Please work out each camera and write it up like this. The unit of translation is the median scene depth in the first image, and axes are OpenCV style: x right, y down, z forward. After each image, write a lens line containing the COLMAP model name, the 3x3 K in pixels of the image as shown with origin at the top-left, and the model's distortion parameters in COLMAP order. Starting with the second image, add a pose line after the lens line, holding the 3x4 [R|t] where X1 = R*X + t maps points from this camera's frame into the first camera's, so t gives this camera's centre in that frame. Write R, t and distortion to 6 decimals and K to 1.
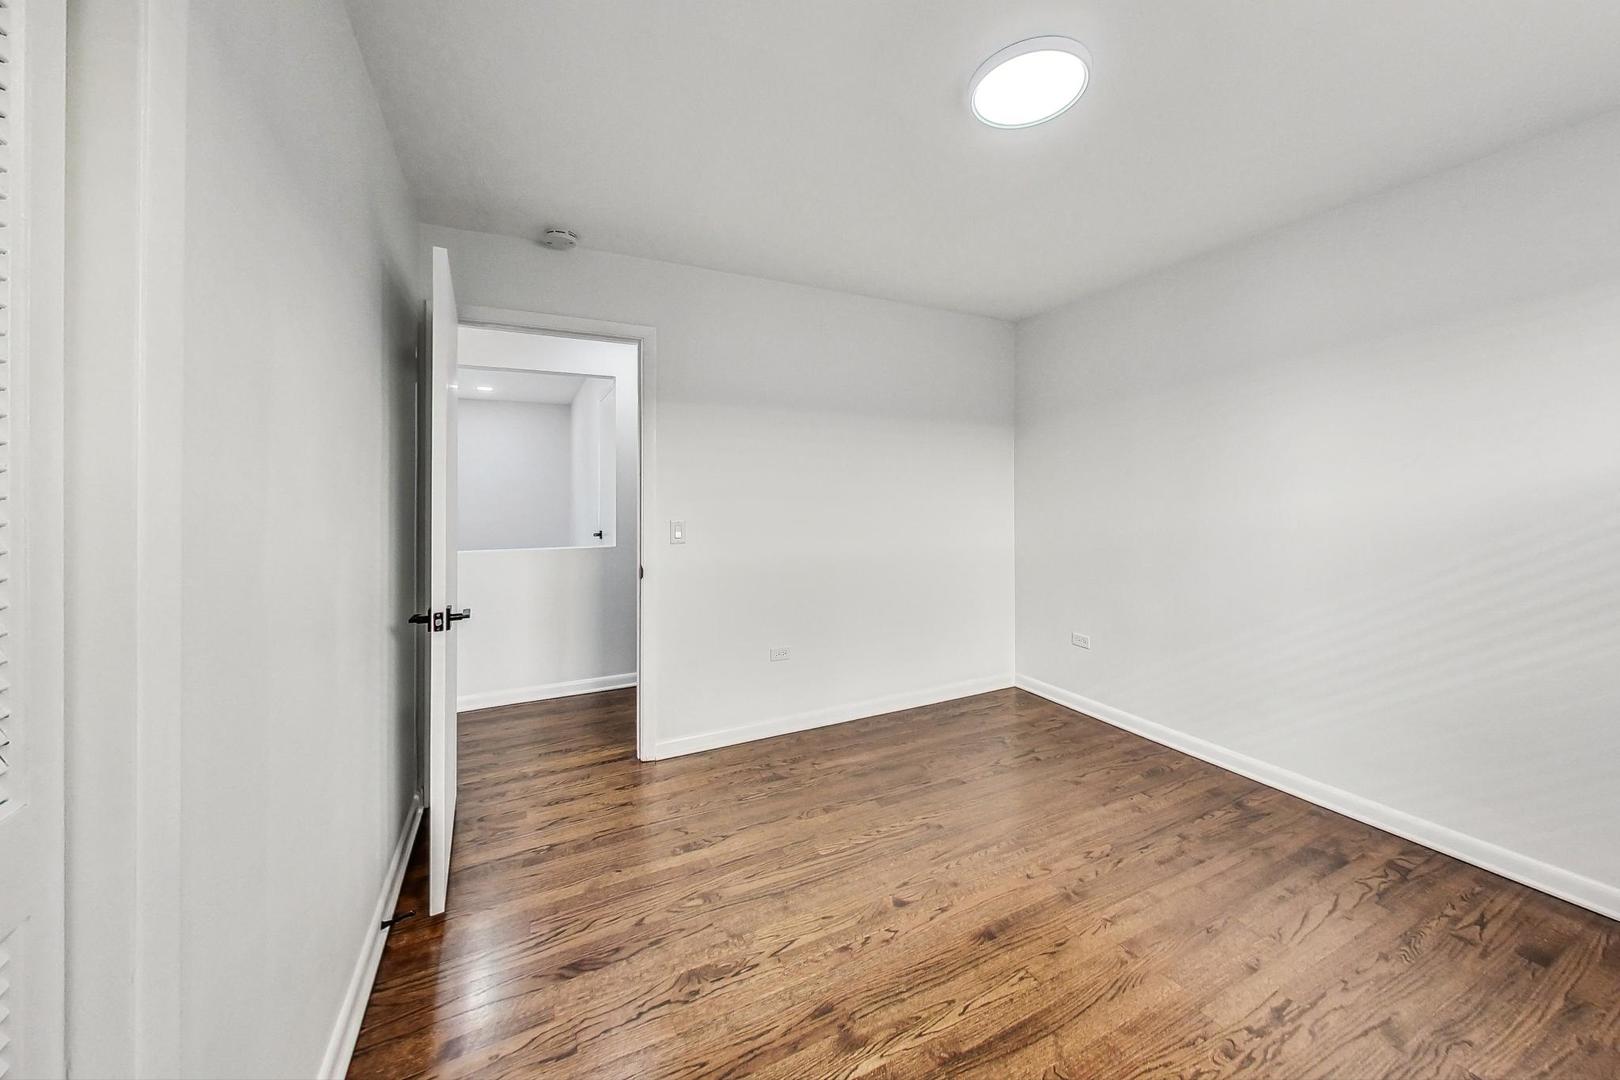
lens RADIAL K [[586.1, 0, 805.7], [0, 586.1, 505.2], [0, 0, 1]] dist [-0.000467, -0.000153]
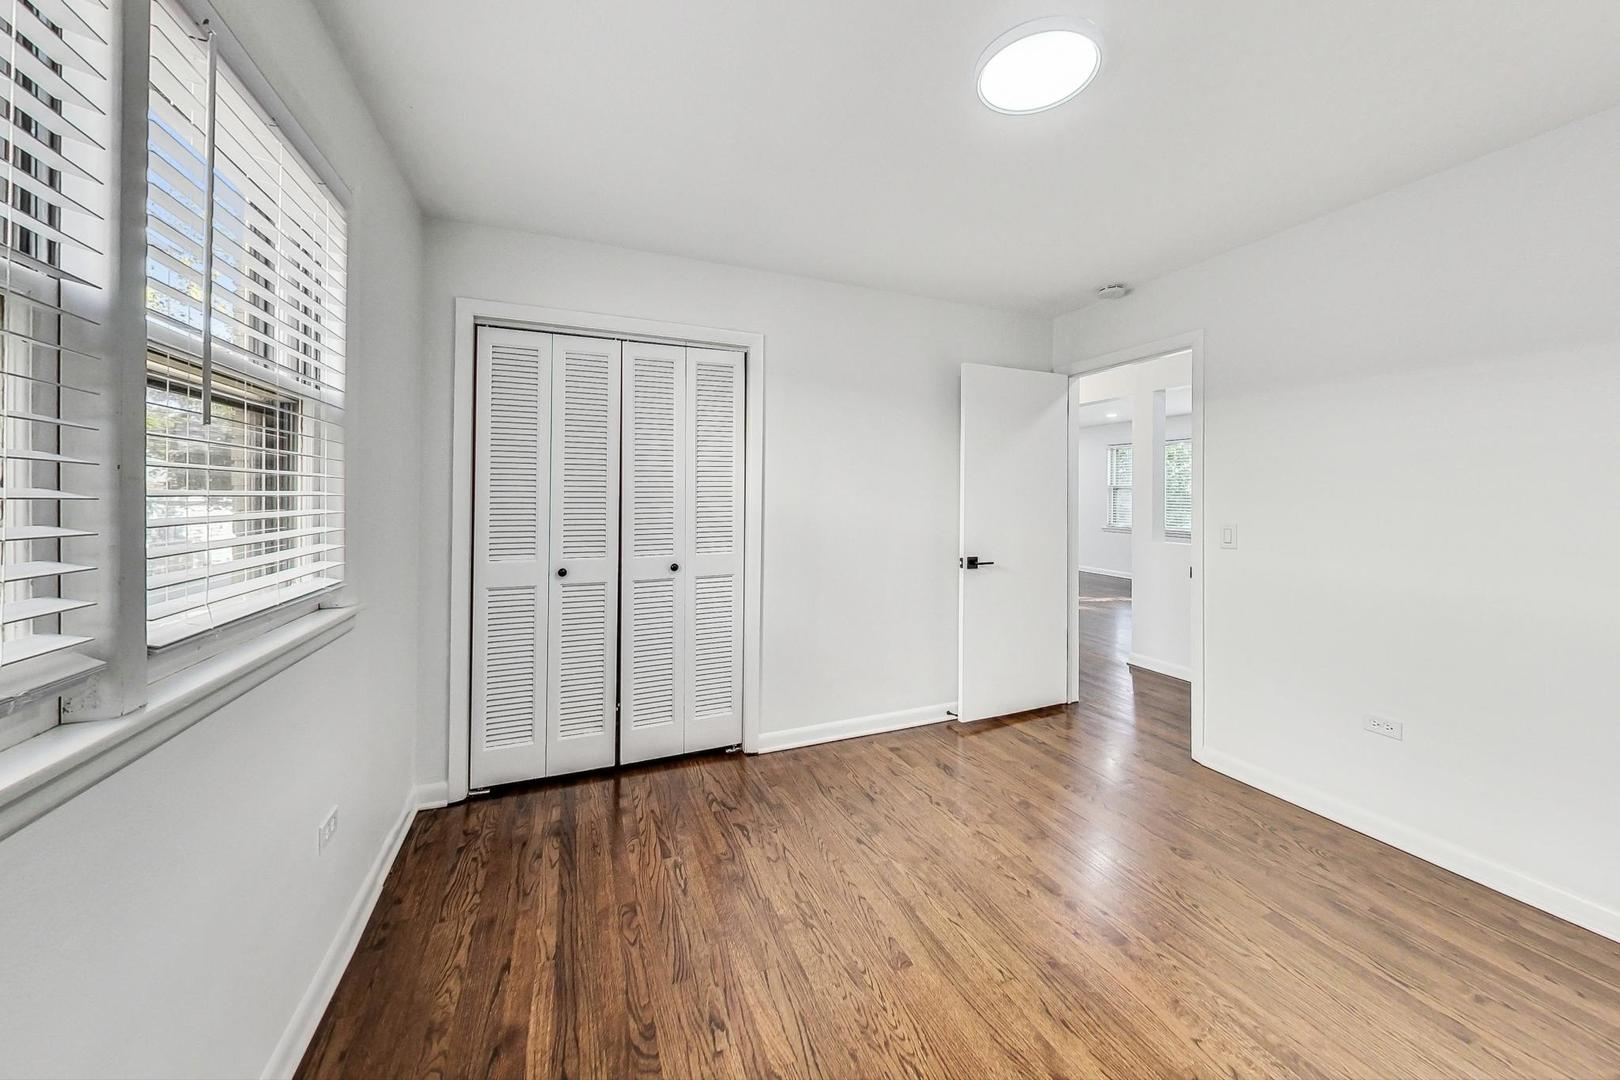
lens RADIAL K [[586.1, 0, 805.7], [0, 586.1, 505.2], [0, 0, 1]] dist [-0.000467, -0.000153]
pose [[-0.063373, 0.028707, -0.997577, 1.092862], [-0.026540, 0.999184, 0.030439, -0.017509], [0.997637, 0.028405, -0.062559, 0.556222]]
